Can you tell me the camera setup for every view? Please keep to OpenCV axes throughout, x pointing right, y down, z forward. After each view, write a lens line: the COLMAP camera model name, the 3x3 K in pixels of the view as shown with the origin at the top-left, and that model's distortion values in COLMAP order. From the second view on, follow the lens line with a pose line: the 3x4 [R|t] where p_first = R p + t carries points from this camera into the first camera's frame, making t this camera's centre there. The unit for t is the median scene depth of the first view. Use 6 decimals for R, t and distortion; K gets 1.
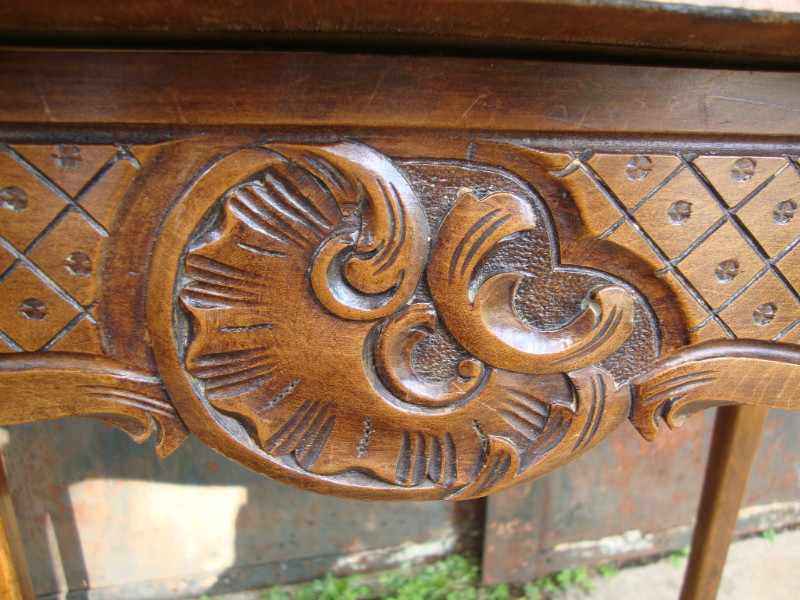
lens RADIAL K [[742.2, 0, 397.6], [0, 742.2, 297.2], [0, 0, 1]] dist [-0.077020, 0.006169]
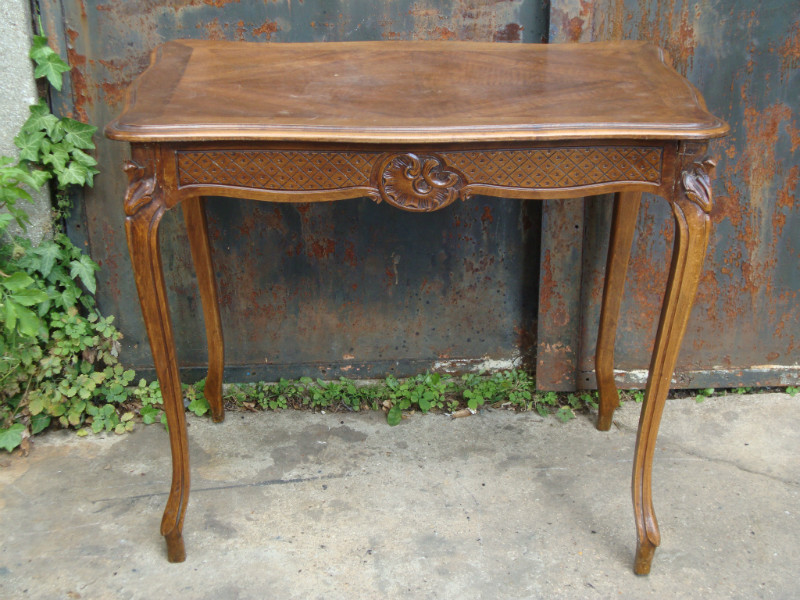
lens RADIAL K [[1420.0, 0, 399.8], [0, 1420.0, 297.5], [0, 0, 1]] dist [0.374198, 0.000000]
pose [[0.984650, 0.061391, -0.163385, 0.304064], [-0.048996, 0.995682, 0.078840, 0.014471], [0.167520, -0.069625, 0.983407, -1.771857]]
